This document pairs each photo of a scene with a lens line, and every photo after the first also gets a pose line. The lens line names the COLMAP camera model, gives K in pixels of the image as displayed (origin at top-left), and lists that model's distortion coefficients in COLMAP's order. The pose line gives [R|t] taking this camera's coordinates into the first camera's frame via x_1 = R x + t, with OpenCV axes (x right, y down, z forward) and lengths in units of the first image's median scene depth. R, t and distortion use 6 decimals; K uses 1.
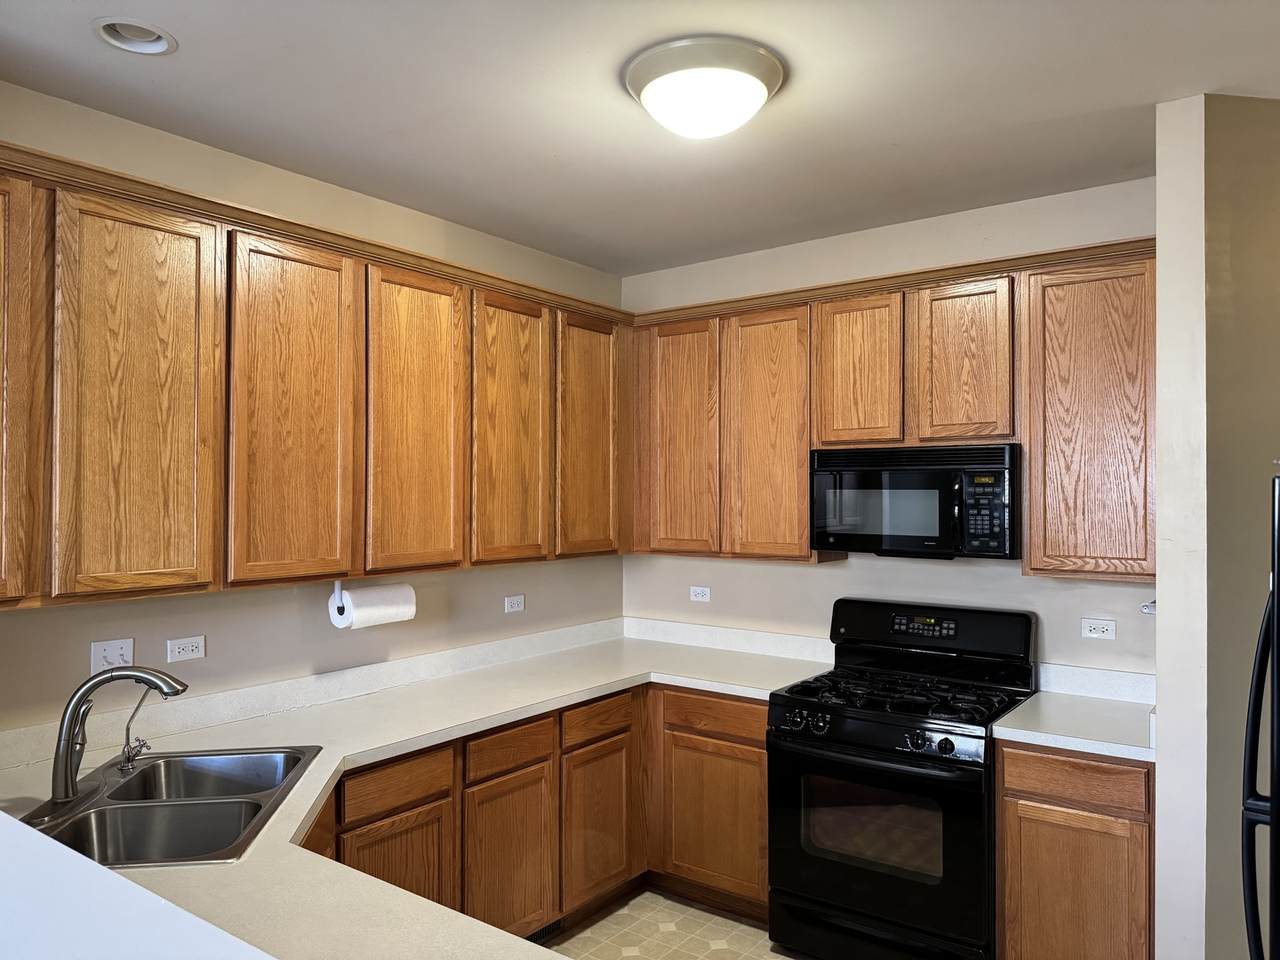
lens RADIAL K [[889.5, 0, 639.4], [0, 889.5, 476.5], [0, 0, 1]] dist [0.113302, -0.213426]
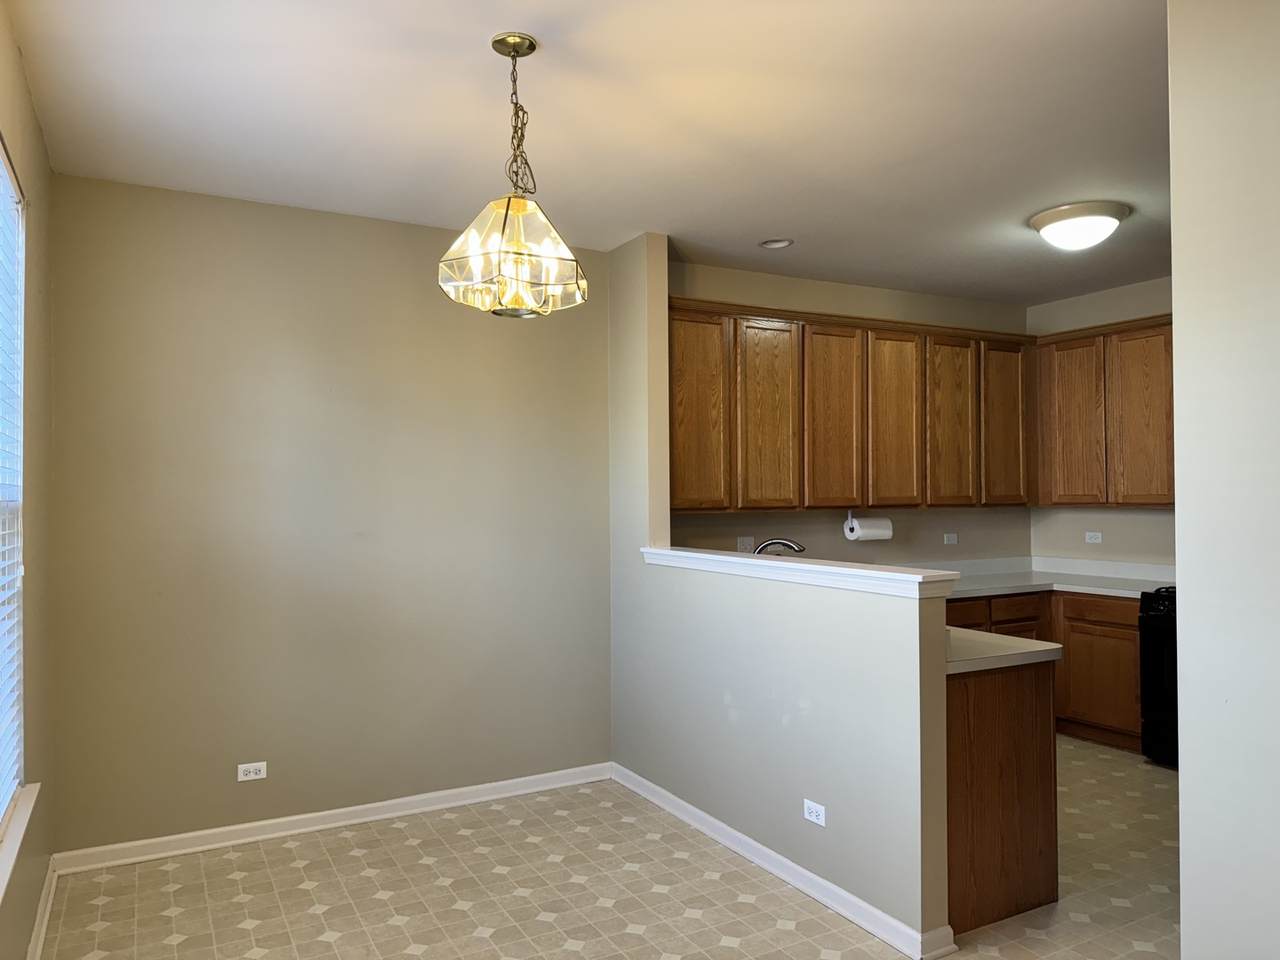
lens RADIAL K [[889.5, 0, 639.4], [0, 889.5, 476.5], [0, 0, 1]] dist [0.113302, -0.213426]
pose [[0.910936, -0.014172, -0.412304, 0.008213], [0.016489, 0.999862, 0.002064, 0.033364], [0.412218, -0.008679, 0.911044, -0.698016]]
